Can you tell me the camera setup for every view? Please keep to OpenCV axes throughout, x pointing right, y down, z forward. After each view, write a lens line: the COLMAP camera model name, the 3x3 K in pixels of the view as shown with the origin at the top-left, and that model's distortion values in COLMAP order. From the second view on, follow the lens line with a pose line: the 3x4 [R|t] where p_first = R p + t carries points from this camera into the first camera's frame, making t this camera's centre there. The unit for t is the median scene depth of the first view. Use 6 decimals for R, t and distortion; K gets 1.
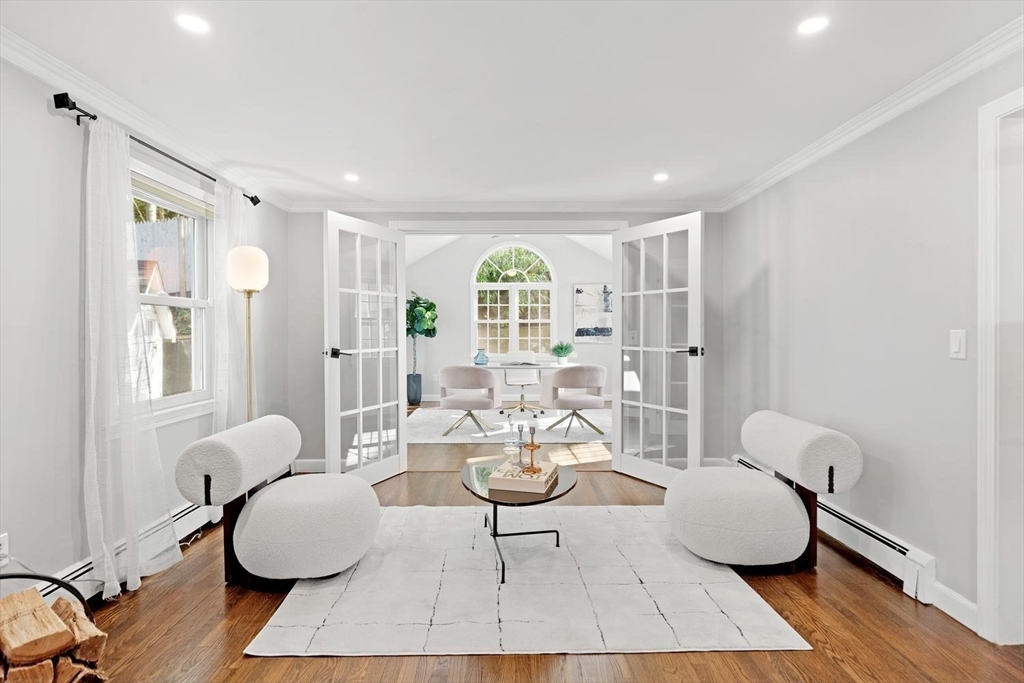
lens RADIAL K [[515.1, 0, 507.5], [0, 515.1, 334.7], [0, 0, 1]] dist [-0.004181, 0.001631]
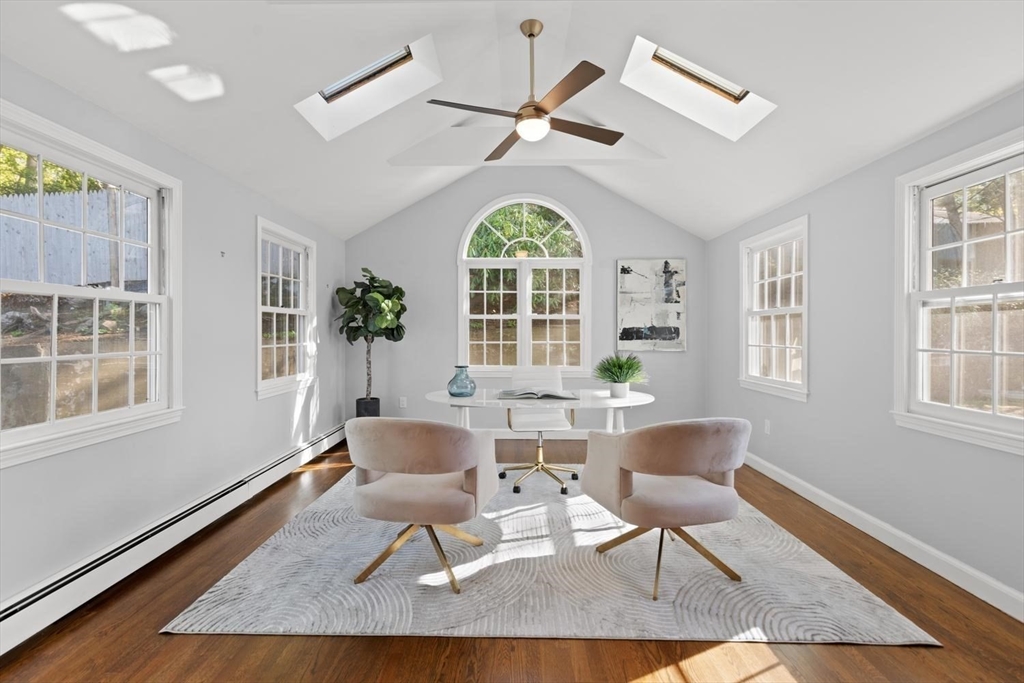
lens RADIAL K [[470.6, 0, 513.5], [0, 470.6, 337.2], [0, 0, 1]] dist [0.004694, -0.001583]
pose [[0.999953, 0.004388, -0.008595, 0.003923], [-0.004356, 0.999983, 0.003814, -0.002311], [0.008611, -0.003777, 0.999956, 0.410406]]
